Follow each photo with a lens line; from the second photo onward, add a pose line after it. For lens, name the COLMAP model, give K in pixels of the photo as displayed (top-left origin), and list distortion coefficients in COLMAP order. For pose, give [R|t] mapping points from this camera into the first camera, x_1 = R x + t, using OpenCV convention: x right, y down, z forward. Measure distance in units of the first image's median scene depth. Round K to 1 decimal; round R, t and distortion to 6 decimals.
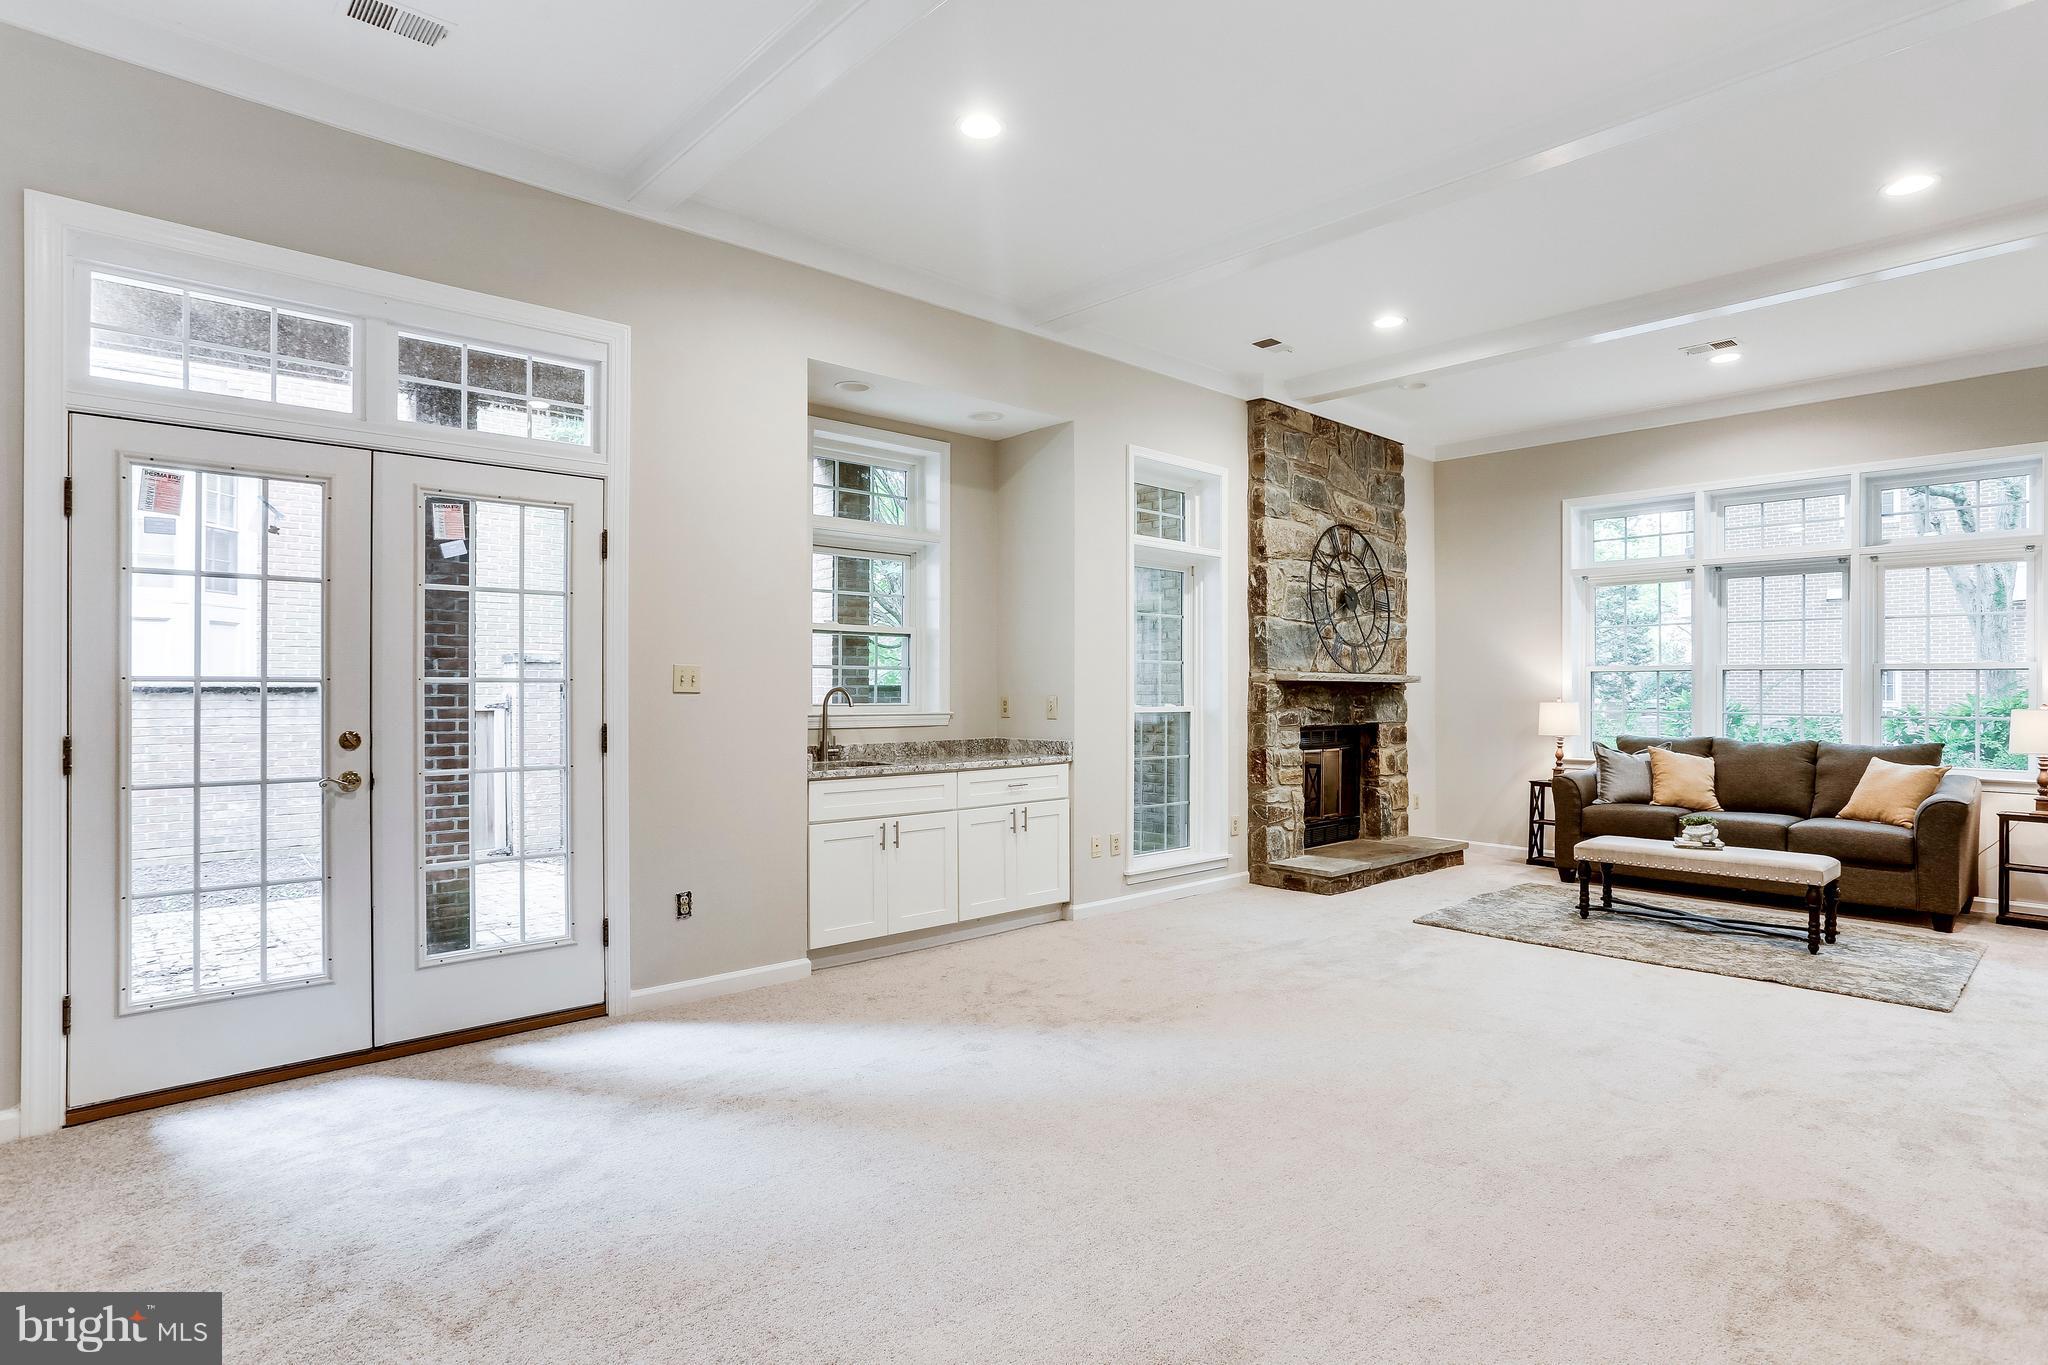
lens RADIAL K [[1058.1, 0, 1017.9], [0, 1058.1, 701.6], [0, 0, 1]] dist [-0.075944, 0.054922]
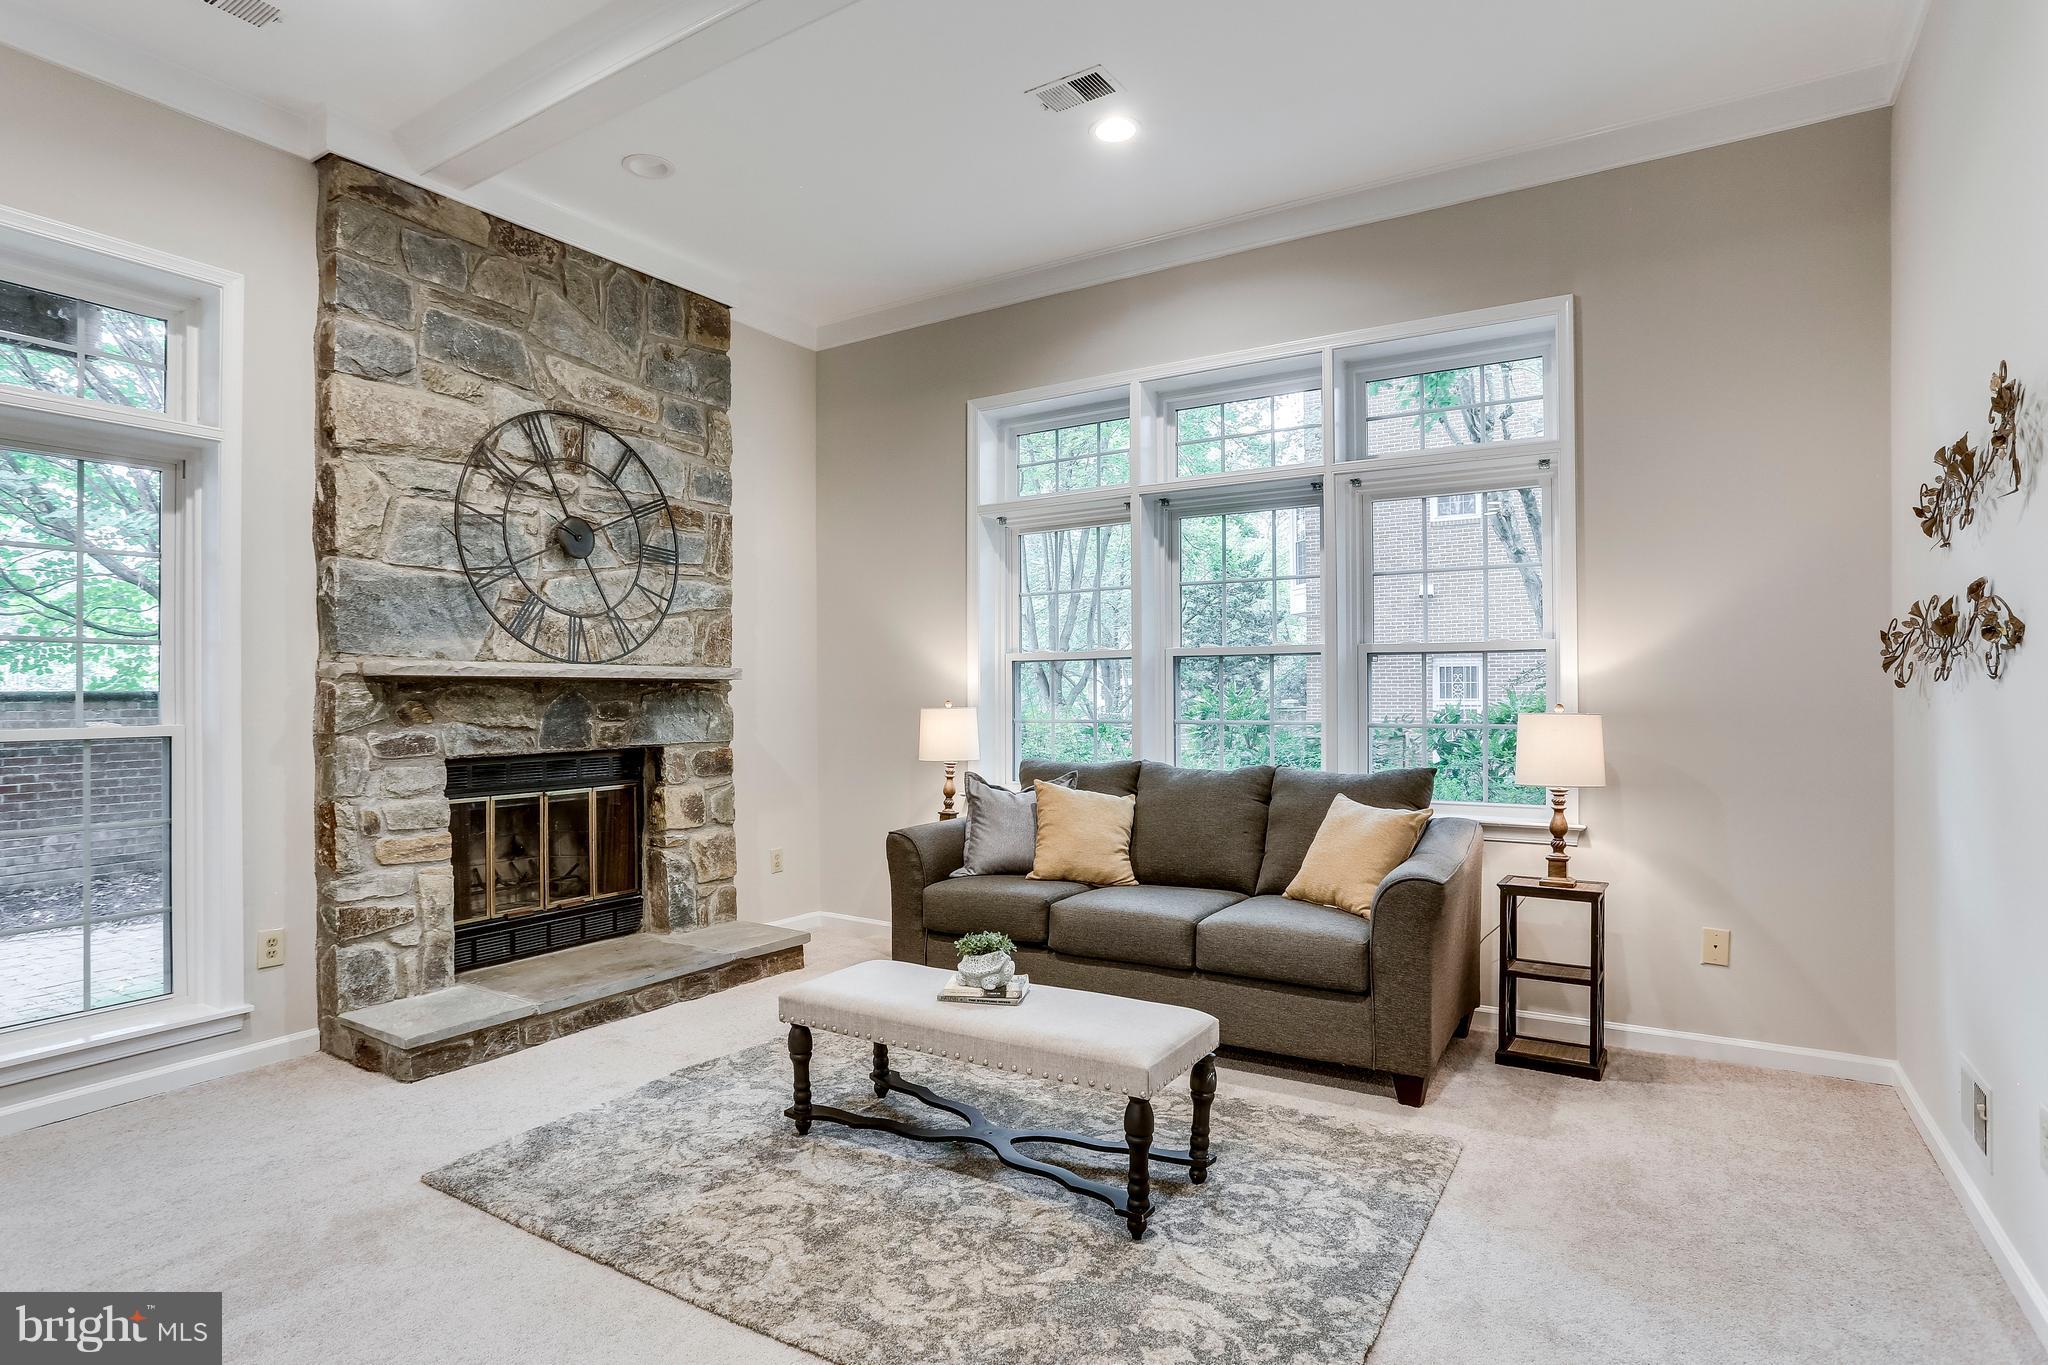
lens RADIAL K [[1028.5, 0, 1023.1], [0, 1028.5, 694.5], [0, 0, 1]] dist [-0.048169, 0.038036]
pose [[0.969591, -0.008922, 0.244569, 0.437481], [0.011294, 0.999902, -0.008297, -0.001883], [-0.244471, 0.010807, 0.969596, 0.398360]]
